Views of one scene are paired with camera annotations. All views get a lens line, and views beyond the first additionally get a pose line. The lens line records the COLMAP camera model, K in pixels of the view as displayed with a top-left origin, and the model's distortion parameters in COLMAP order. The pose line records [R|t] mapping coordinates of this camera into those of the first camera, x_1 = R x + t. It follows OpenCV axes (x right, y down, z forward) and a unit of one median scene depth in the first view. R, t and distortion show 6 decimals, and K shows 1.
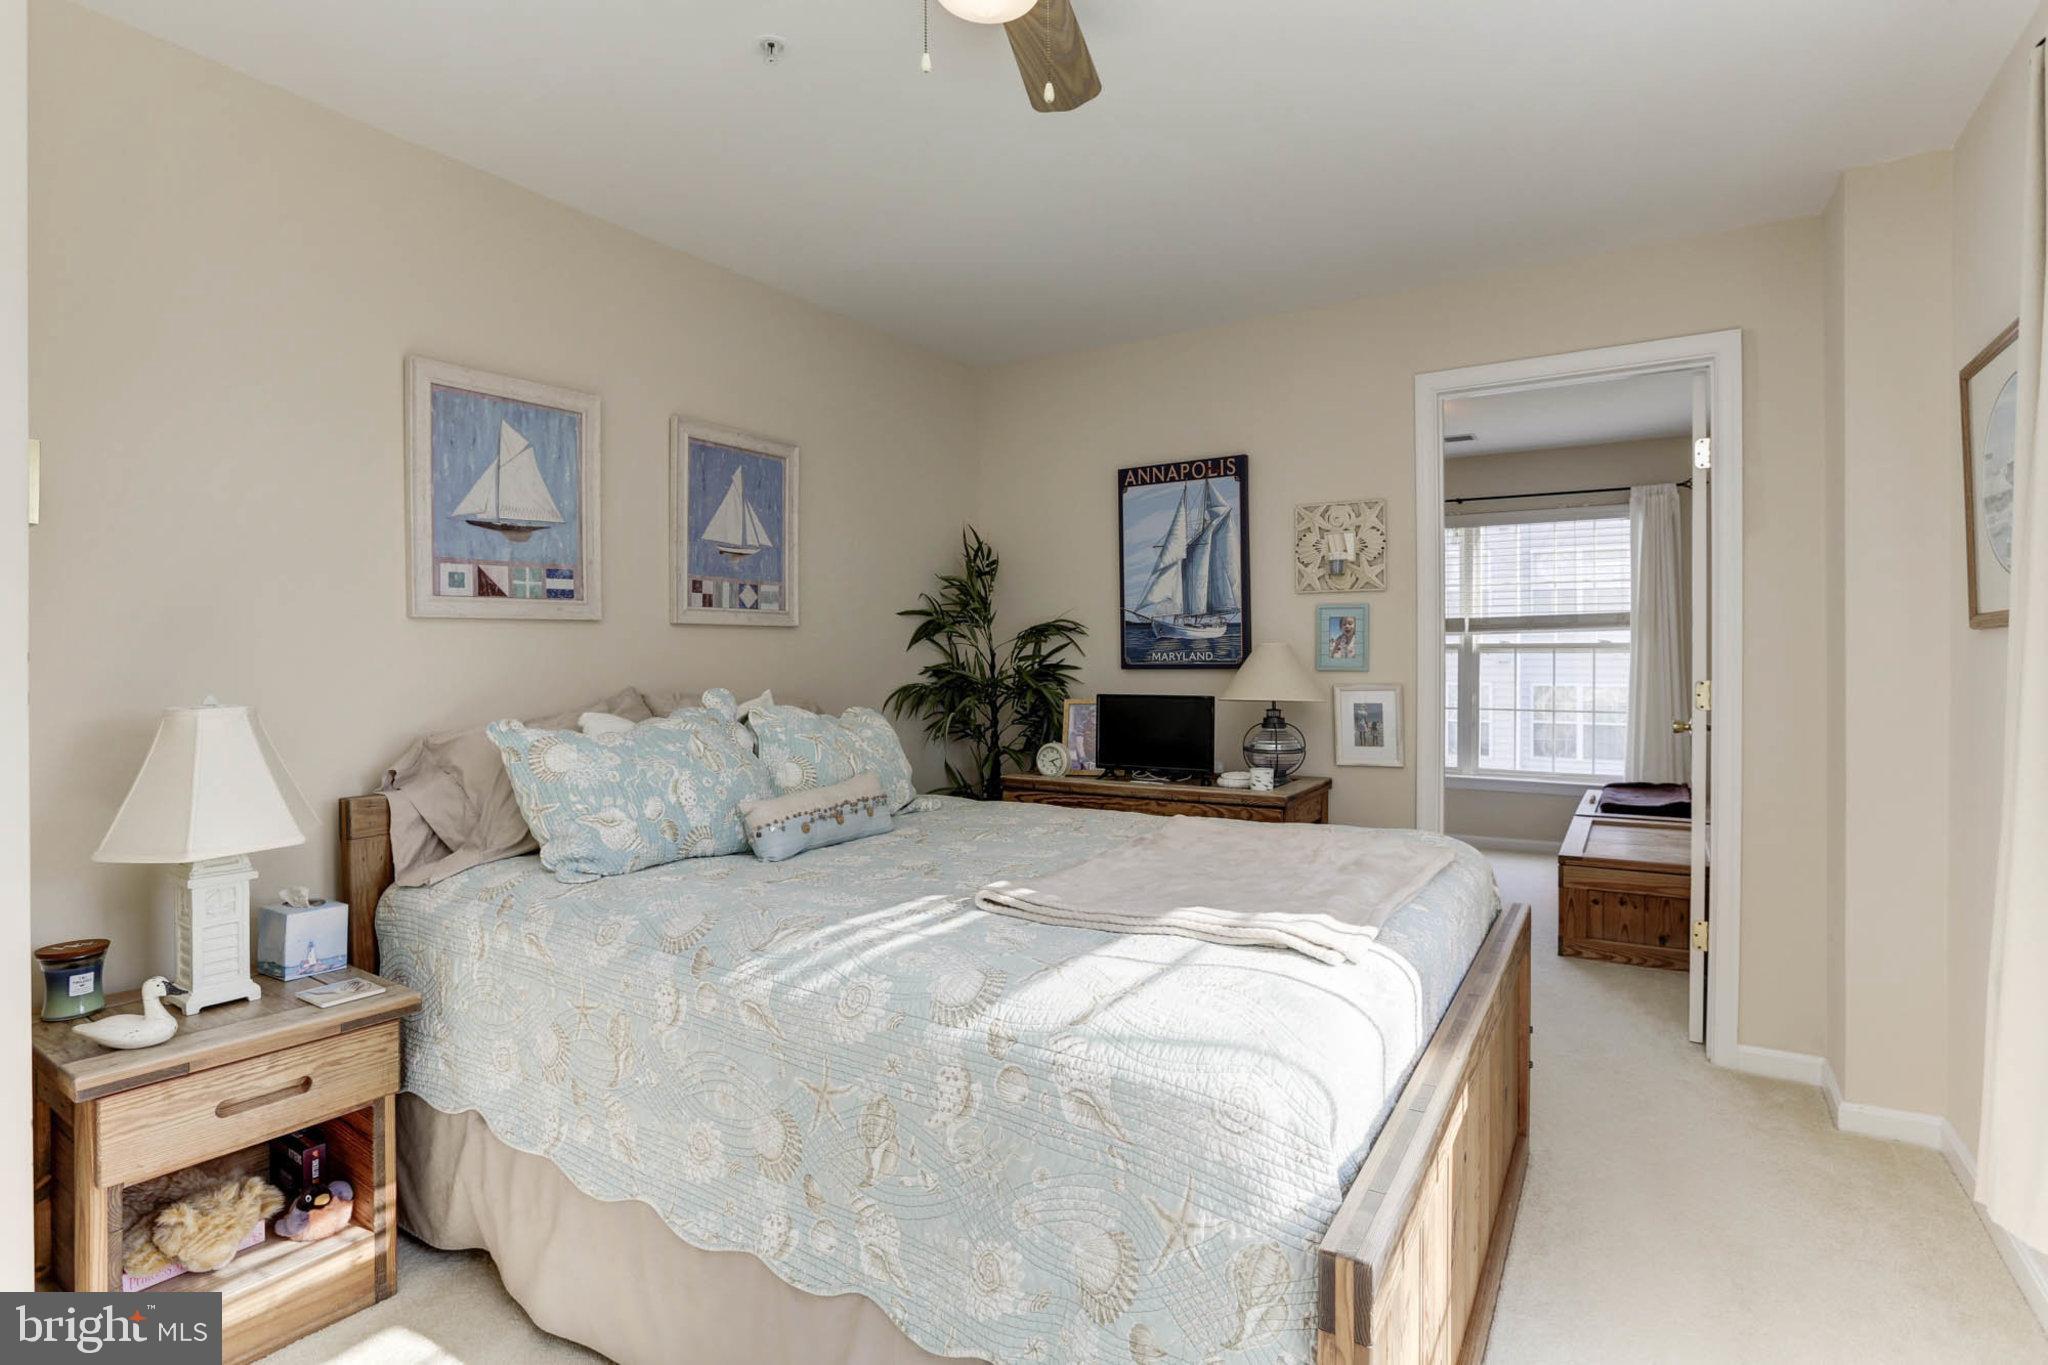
lens RADIAL K [[1018.9, 0, 1031.3], [0, 1018.9, 676.0], [0, 0, 1]] dist [-0.049497, 0.012398]
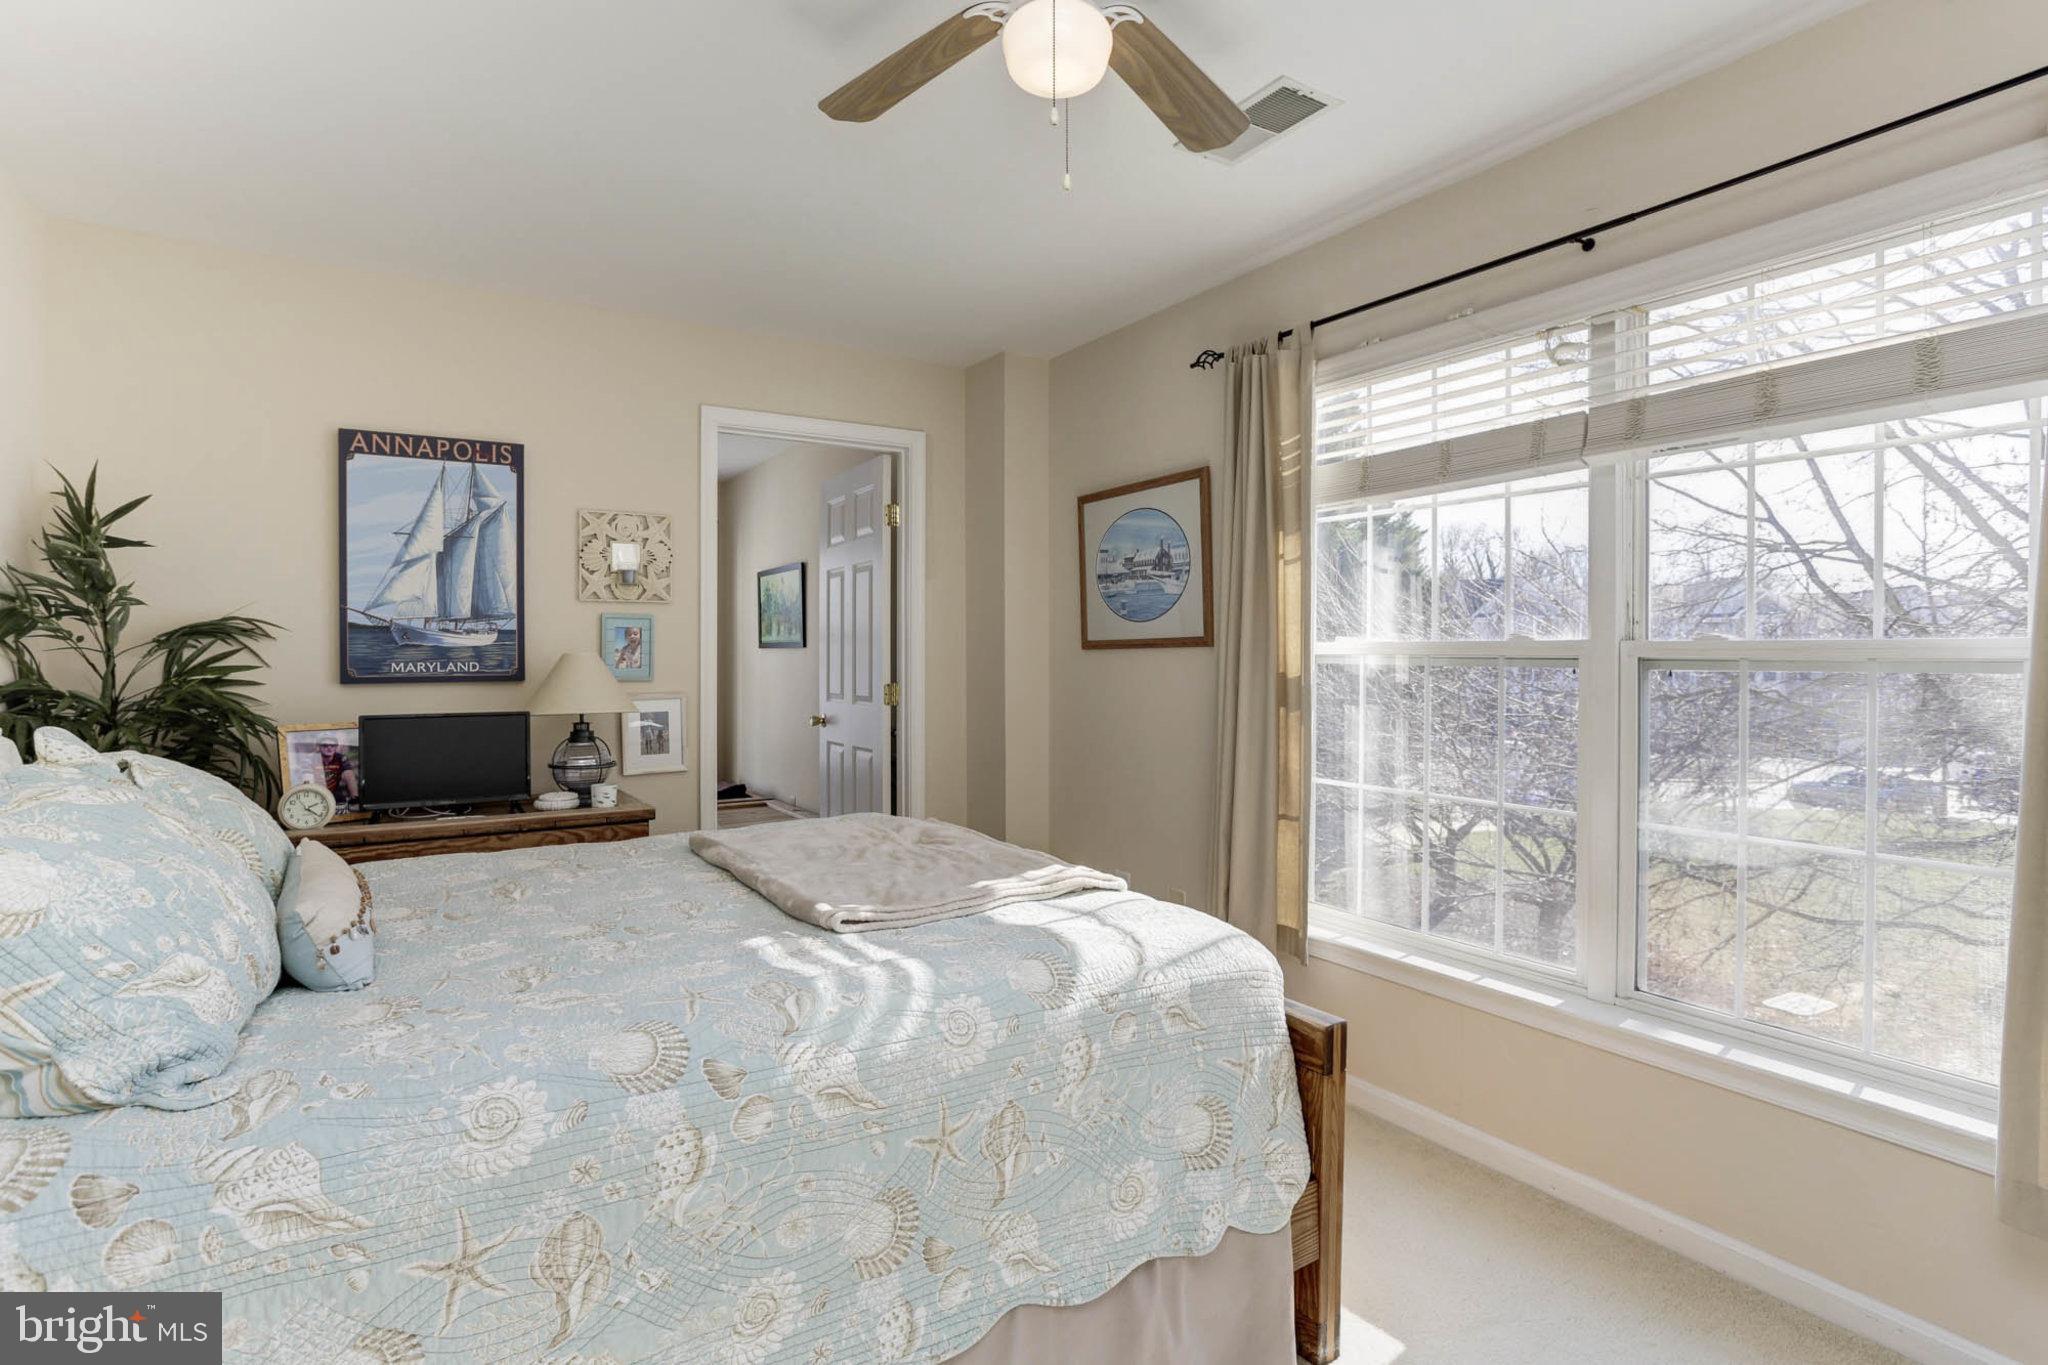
lens RADIAL K [[1018.9, 0, 1008.8], [0, 1018.9, 679.4], [0, 0, 1]] dist [-0.049497, 0.012398]
pose [[0.420063, -0.014214, 0.907384, -0.421860], [0.019803, 0.999783, 0.006493, -0.005464], [-0.907279, 0.015241, 0.420253, 0.228100]]
